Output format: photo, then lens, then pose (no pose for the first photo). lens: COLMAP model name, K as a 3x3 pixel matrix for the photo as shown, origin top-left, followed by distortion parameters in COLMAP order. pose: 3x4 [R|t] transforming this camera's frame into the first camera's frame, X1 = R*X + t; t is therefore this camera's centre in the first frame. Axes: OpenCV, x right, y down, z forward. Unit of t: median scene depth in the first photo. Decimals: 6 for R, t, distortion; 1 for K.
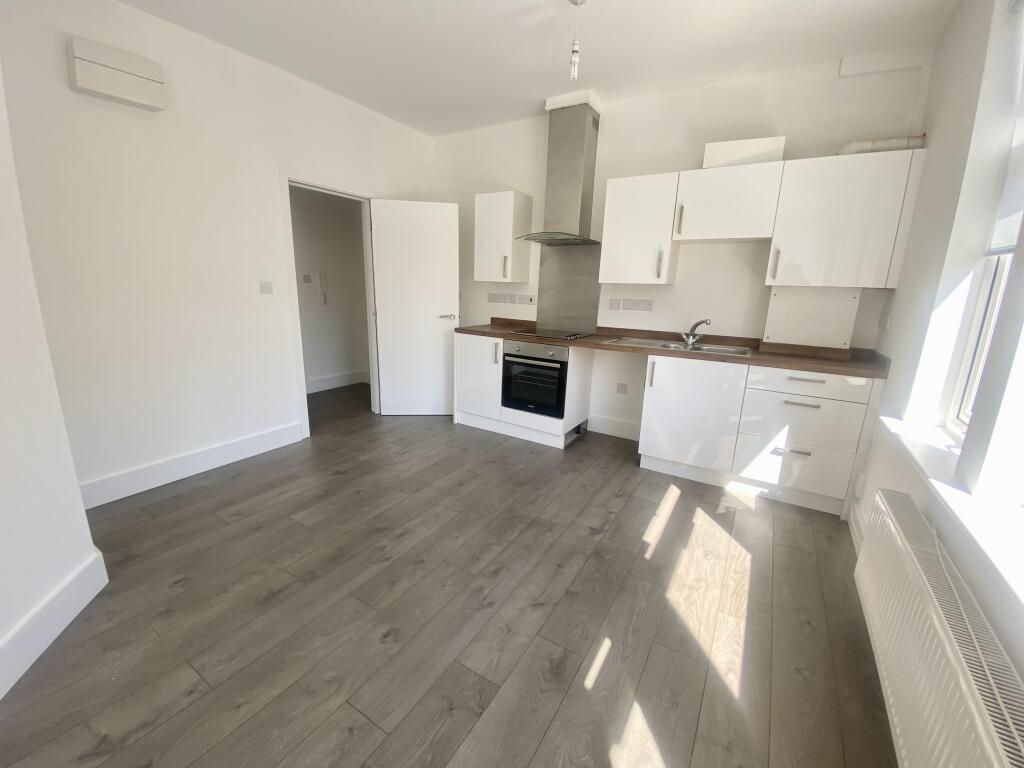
lens RADIAL K [[410.5, 0, 512.0], [0, 410.5, 384.0], [0, 0, 1]] dist [0.014499, 0.000008]
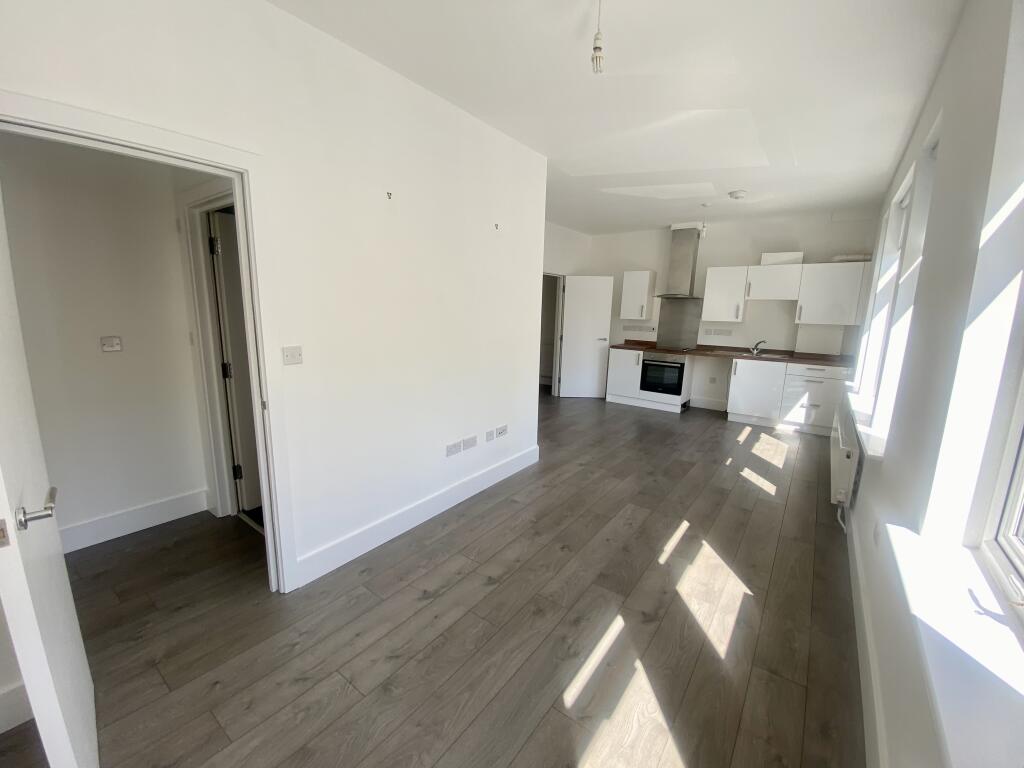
lens RADIAL K [[409.4, 0, 512.0], [0, 409.4, 384.0], [0, 0, 1]] dist [0.001472, 0.000027]
pose [[0.995681, 0.011590, -0.092116, -0.474008], [-0.016880, 0.998240, -0.056850, 0.158886], [0.091295, 0.058160, 0.994124, -0.905849]]
